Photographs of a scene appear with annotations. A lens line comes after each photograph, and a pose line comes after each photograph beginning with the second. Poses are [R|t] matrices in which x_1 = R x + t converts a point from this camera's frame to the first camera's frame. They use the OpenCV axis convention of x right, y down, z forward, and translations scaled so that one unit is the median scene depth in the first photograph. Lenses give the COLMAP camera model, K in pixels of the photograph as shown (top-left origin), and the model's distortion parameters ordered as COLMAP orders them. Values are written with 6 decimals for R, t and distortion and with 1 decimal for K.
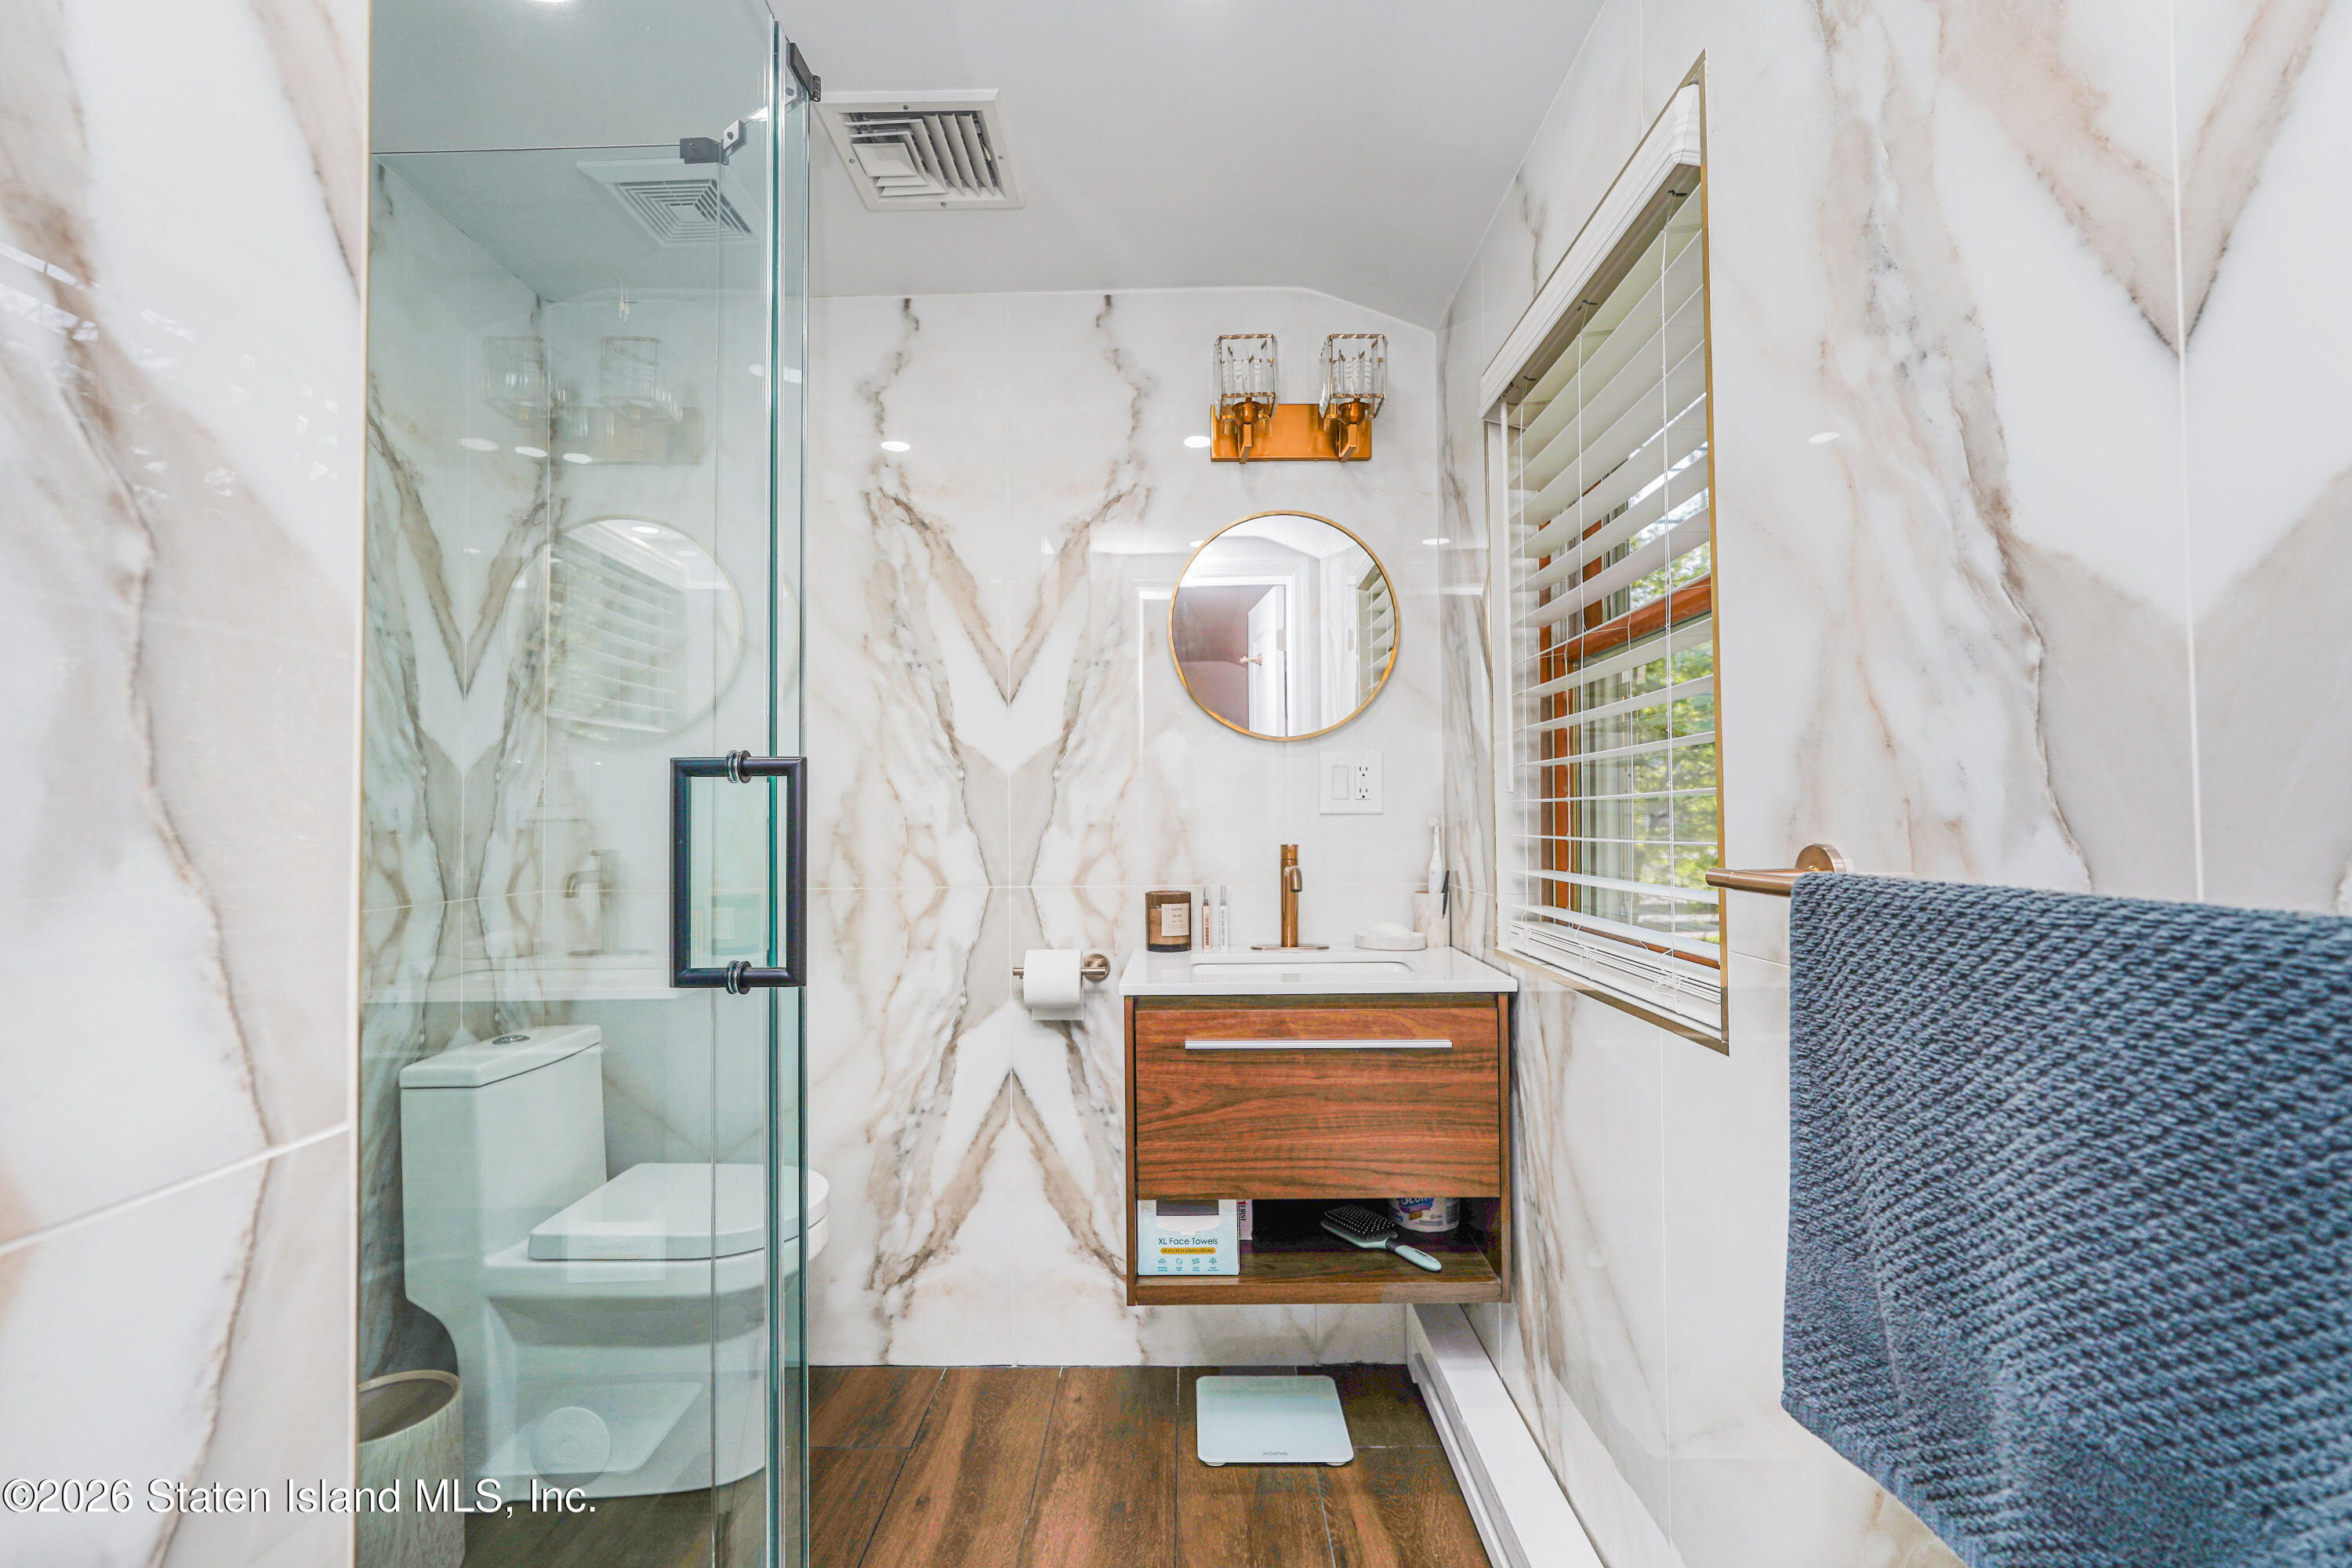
lens RADIAL K [[1037.4, 0, 1172.4], [0, 1037.4, 784.9], [0, 0, 1]] dist [-0.015418, 0.007911]
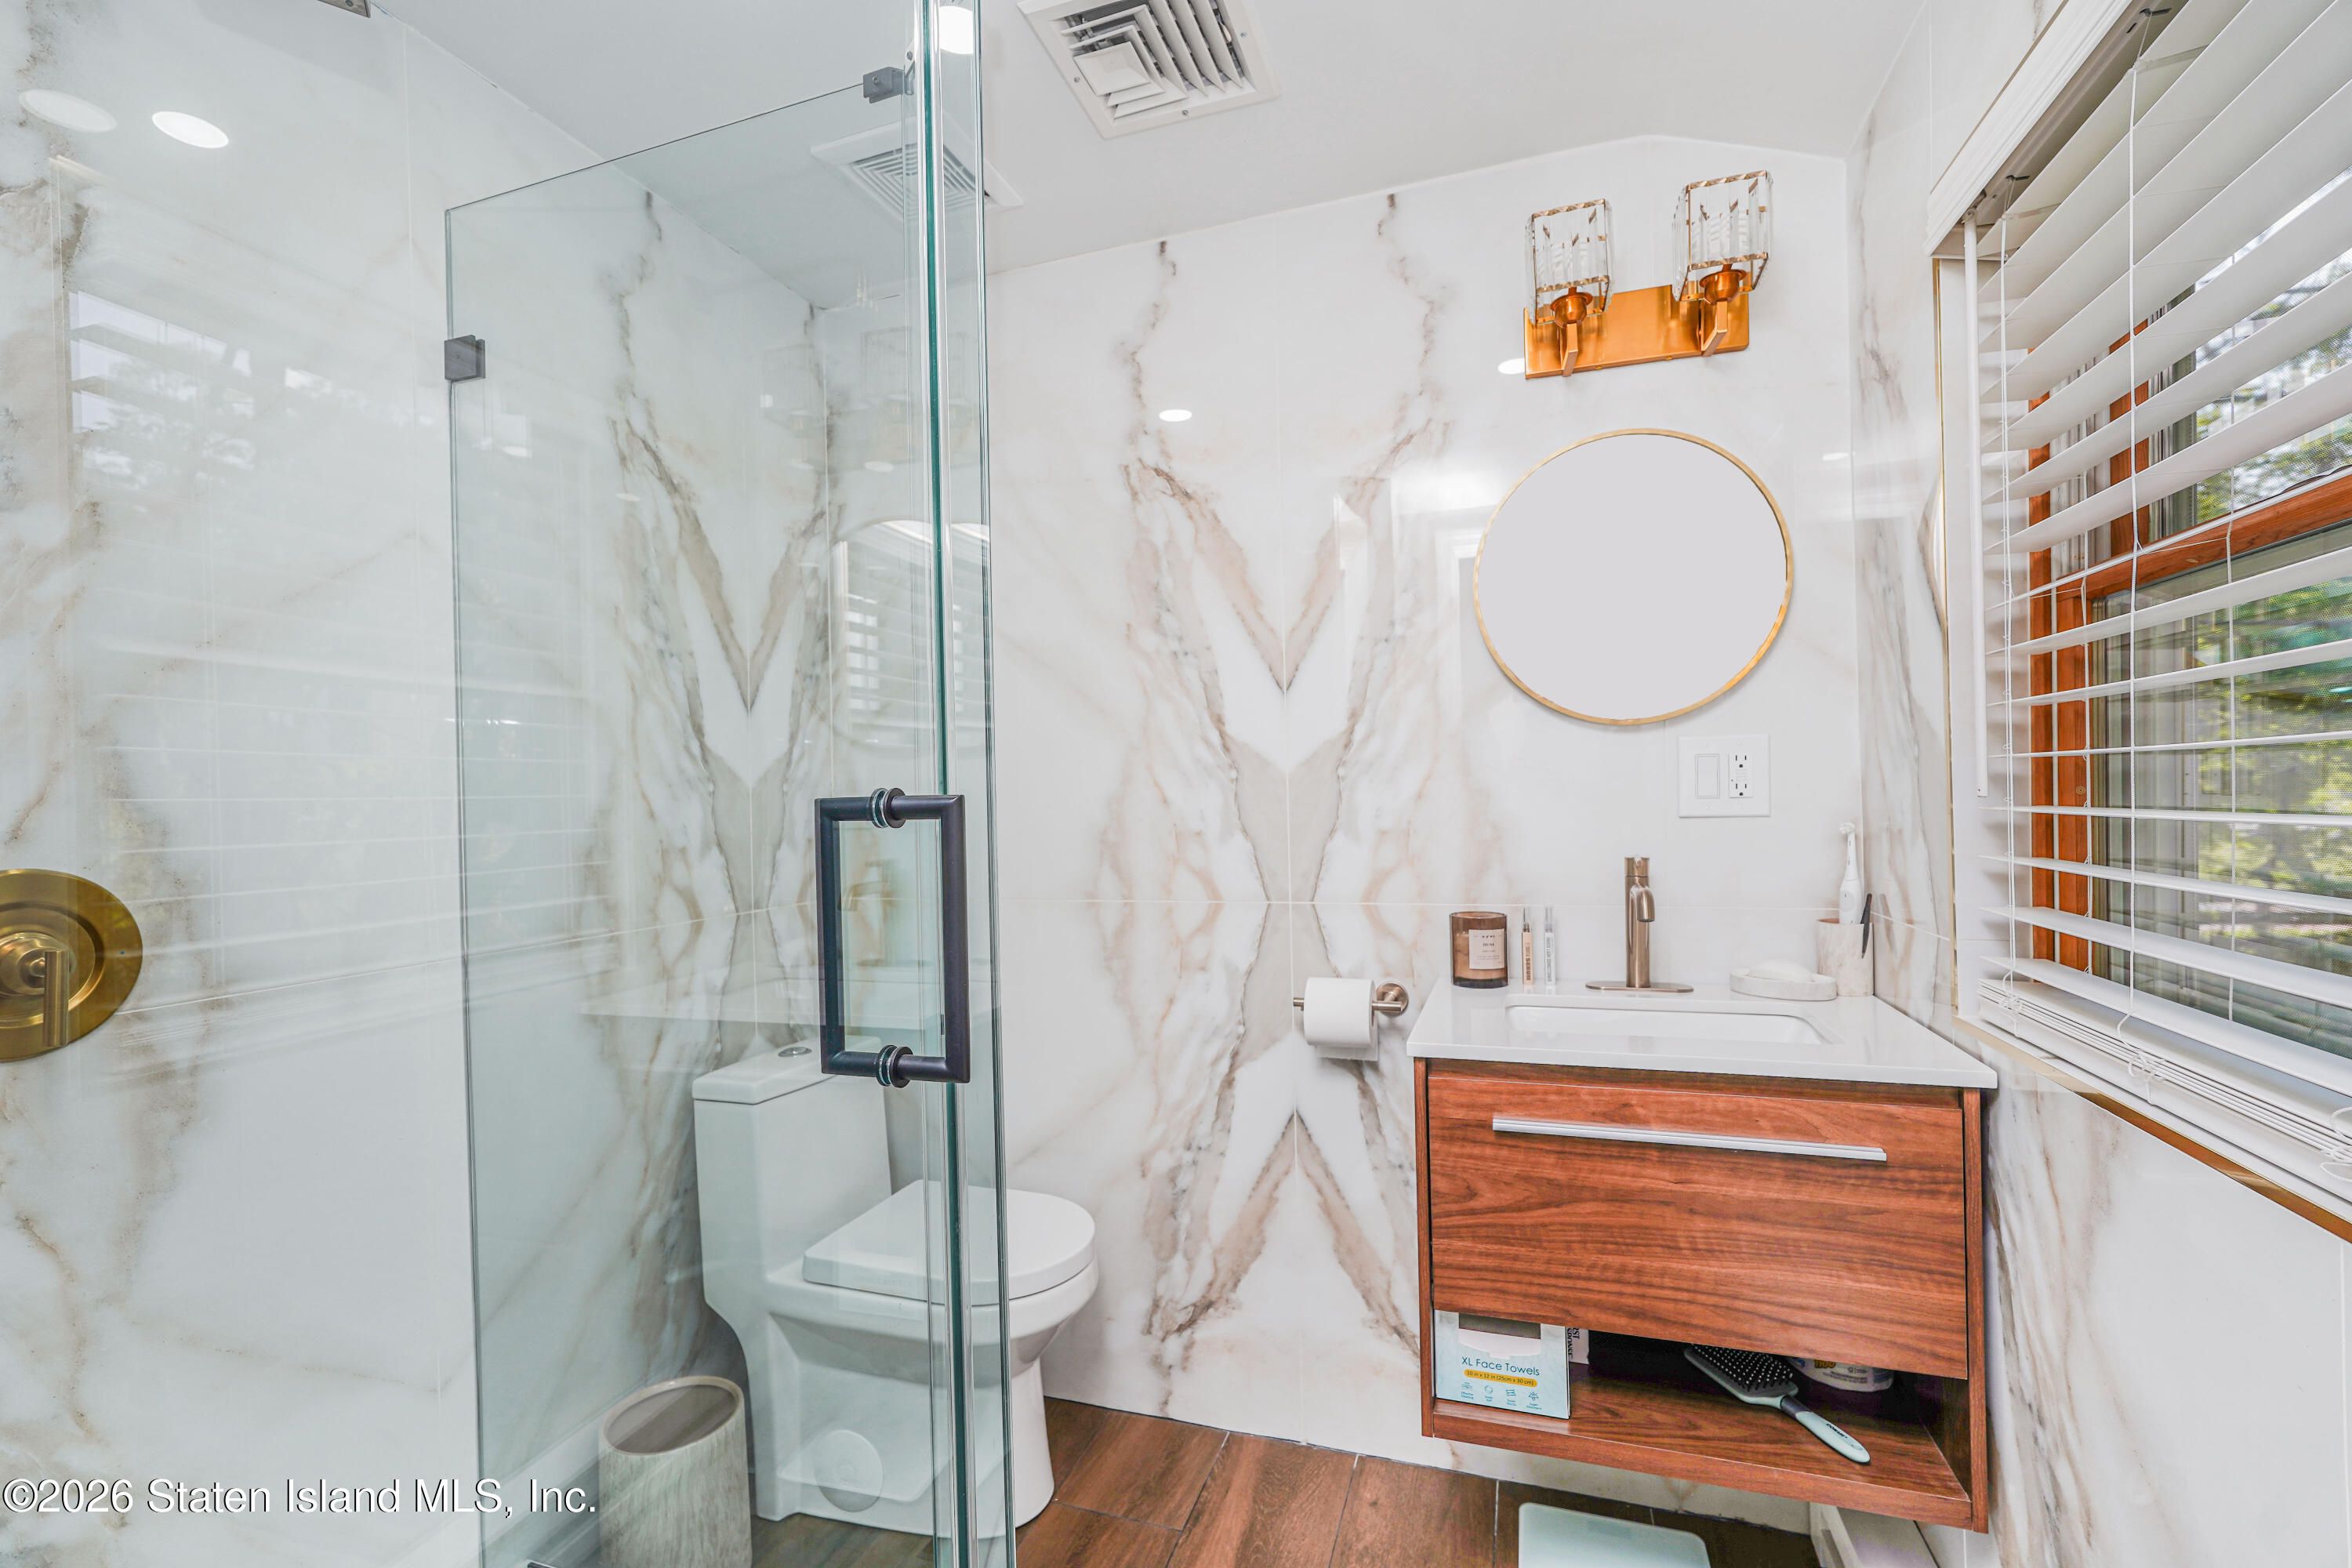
lens RADIAL K [[1037.4, 0, 1170.3], [0, 1037.4, 792.3], [0, 0, 1]] dist [-0.015418, 0.007911]
pose [[0.949750, -0.013907, -0.312701, 0.023883], [0.024944, 0.999198, 0.031321, -0.026611], [0.312015, -0.037547, 0.949335, 0.154648]]
